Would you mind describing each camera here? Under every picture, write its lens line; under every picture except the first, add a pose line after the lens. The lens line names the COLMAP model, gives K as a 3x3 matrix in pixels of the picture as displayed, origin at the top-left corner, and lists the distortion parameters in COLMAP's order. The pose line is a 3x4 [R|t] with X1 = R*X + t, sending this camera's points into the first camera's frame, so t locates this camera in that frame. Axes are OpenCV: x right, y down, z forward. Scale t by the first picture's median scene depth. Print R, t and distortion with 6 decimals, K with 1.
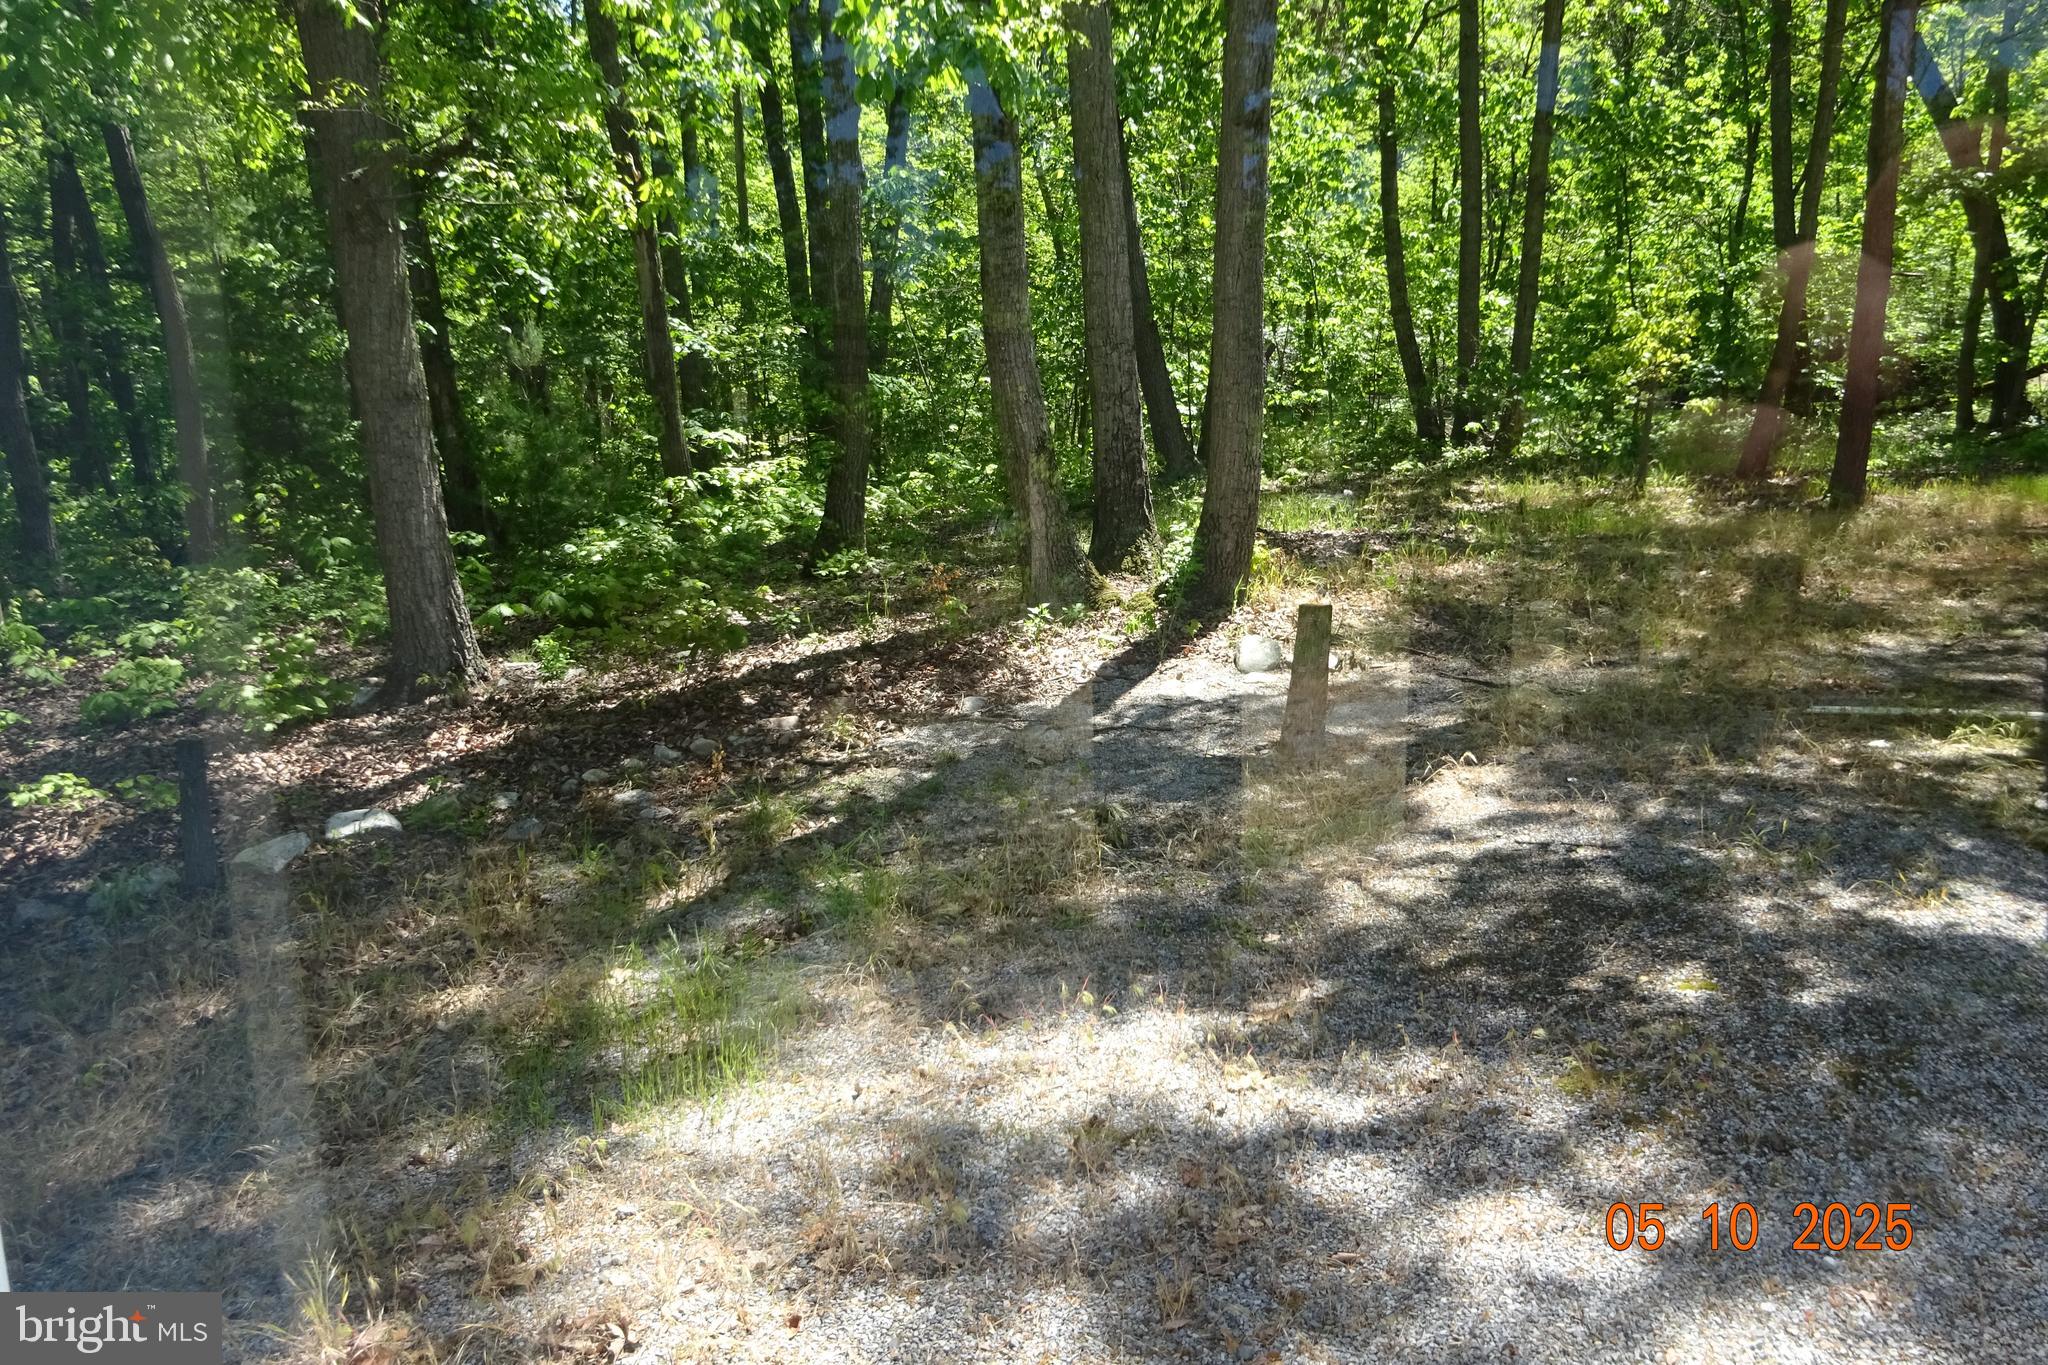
lens RADIAL K [[1514.2, 0, 1019.4], [0, 1514.2, 680.5], [0, 0, 1]] dist [0.002711, -0.001347]
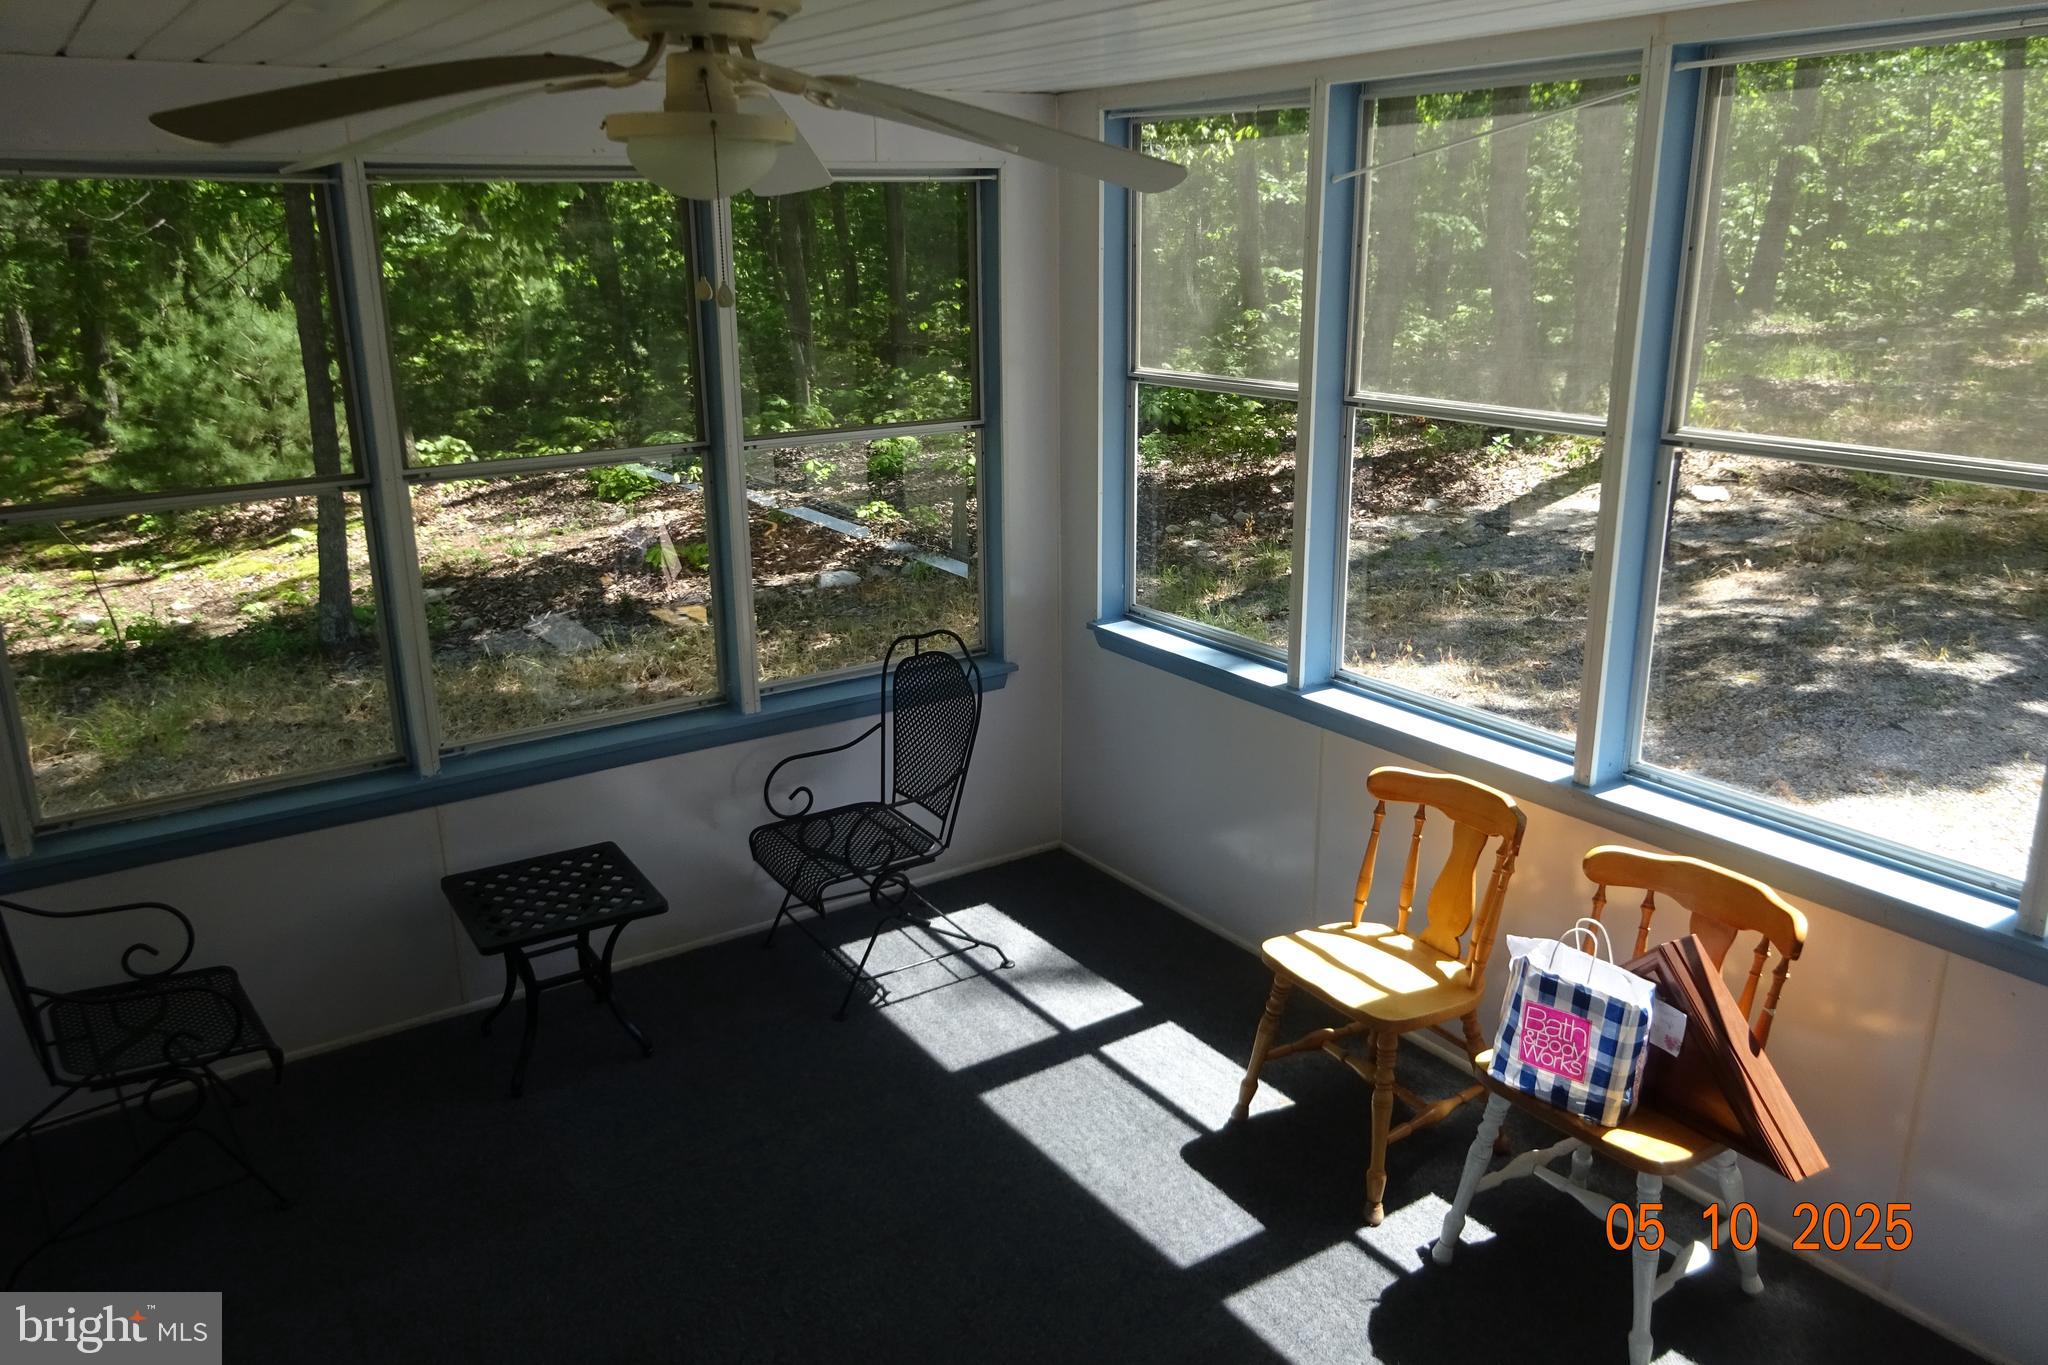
lens RADIAL K [[1514.2, 0, 1018.3], [0, 1514.2, 684.0], [0, 0, 1]] dist [0.002711, -0.001347]
pose [[0.928293, 0.119585, -0.352096, 0.119099], [-0.071757, 0.986689, 0.145933, 0.002081], [0.364861, -0.110203, 0.924517, -0.438986]]
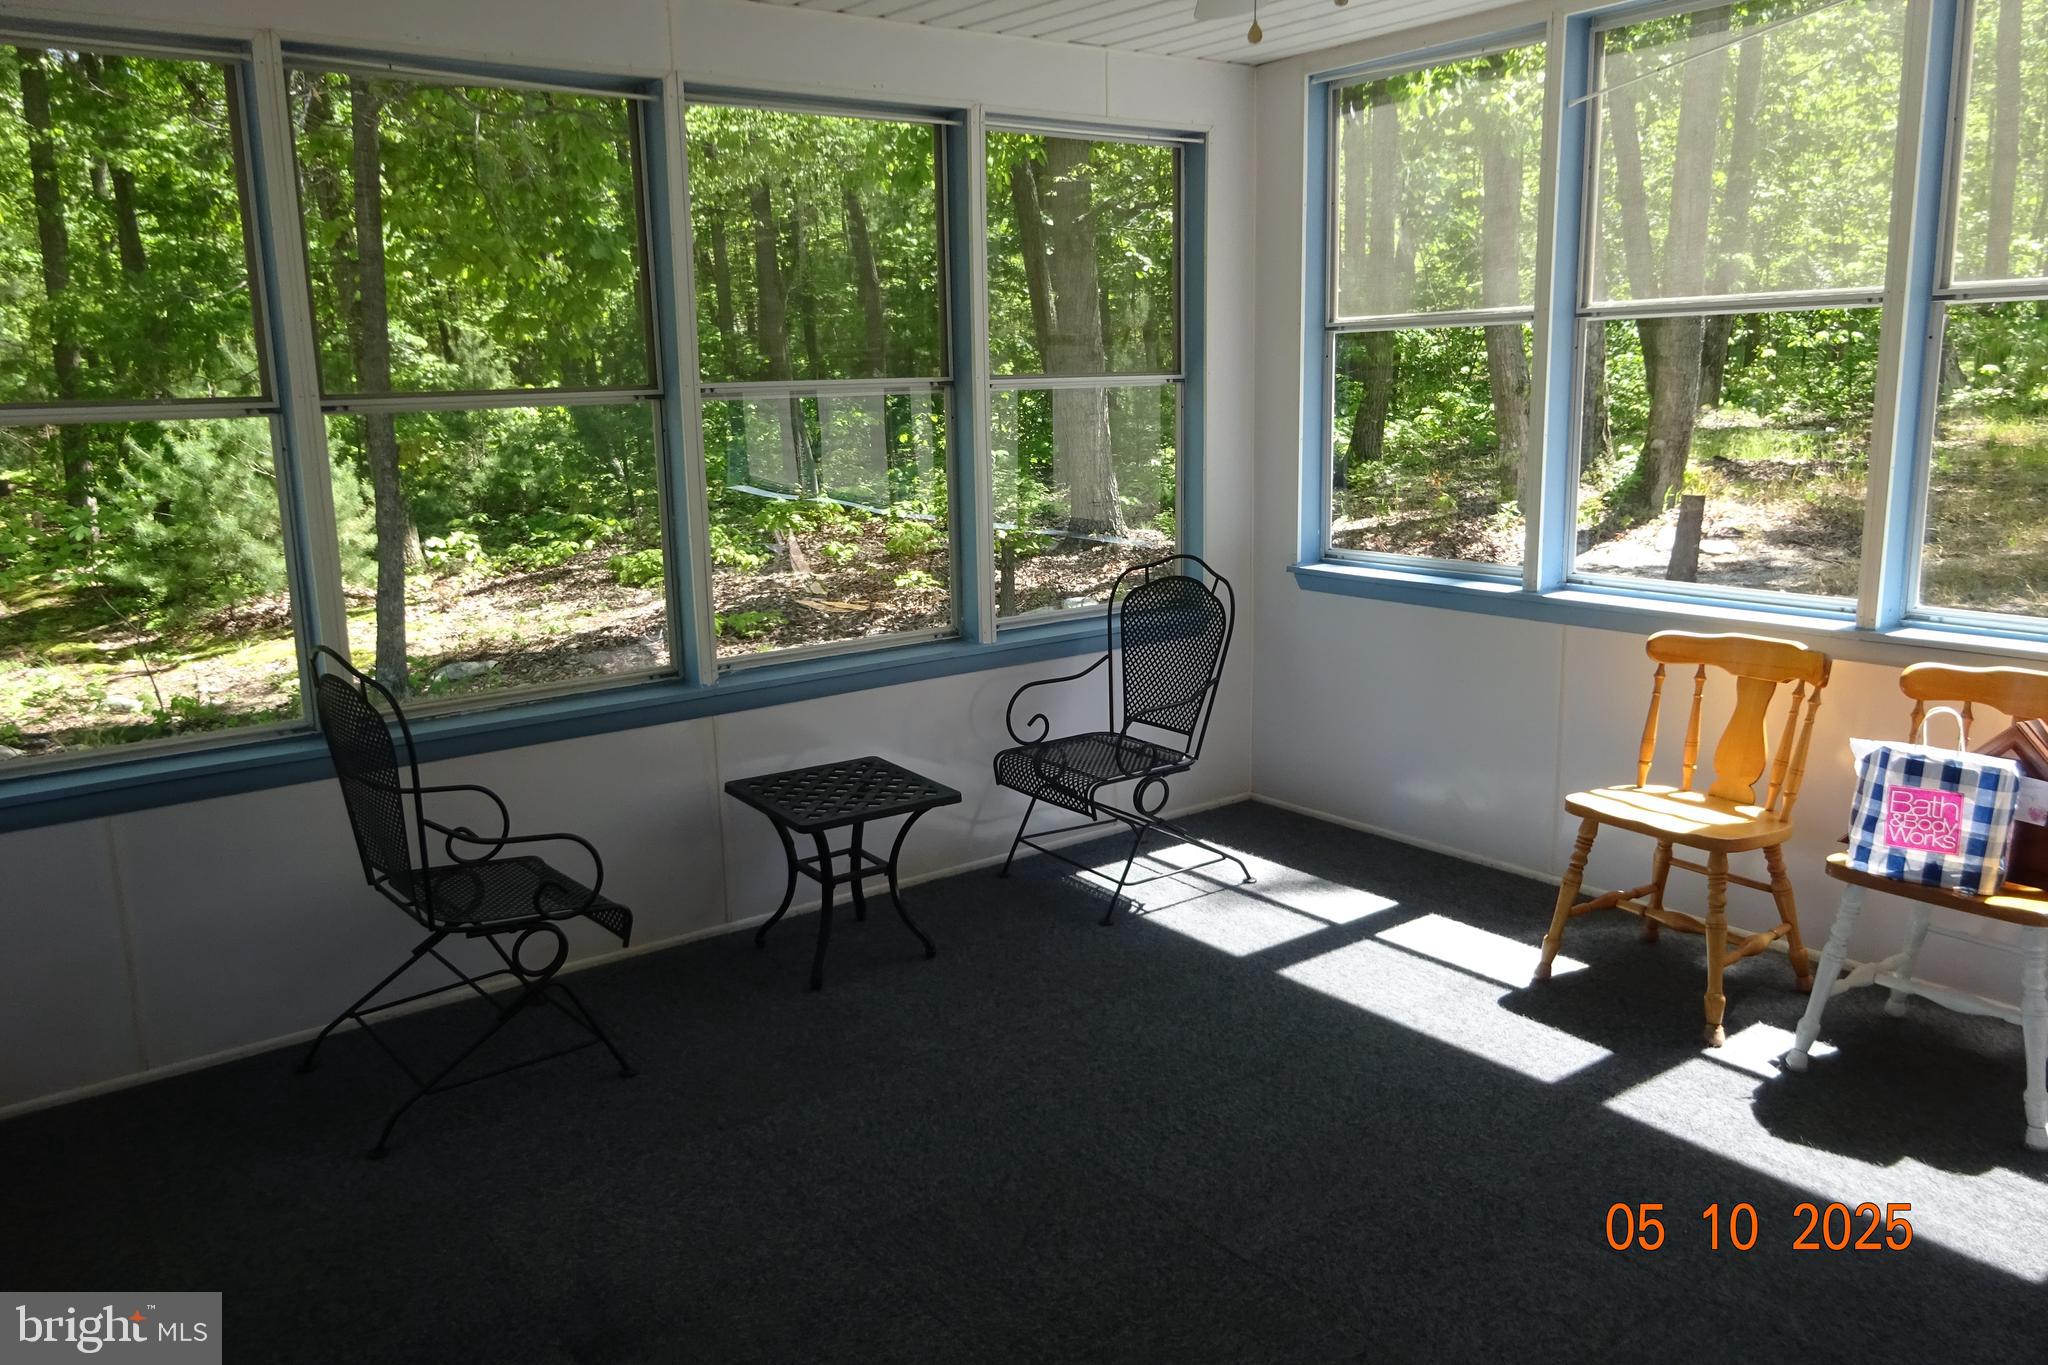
lens RADIAL K [[1514.2, 0, 1016.1], [0, 1514.2, 684.1], [0, 0, 1]] dist [0.002711, -0.001347]
pose [[0.945700, 0.065928, -0.318285, 0.039690], [-0.052785, 0.997366, 0.049753, 0.074732], [0.320727, -0.030250, 0.946689, -0.489480]]
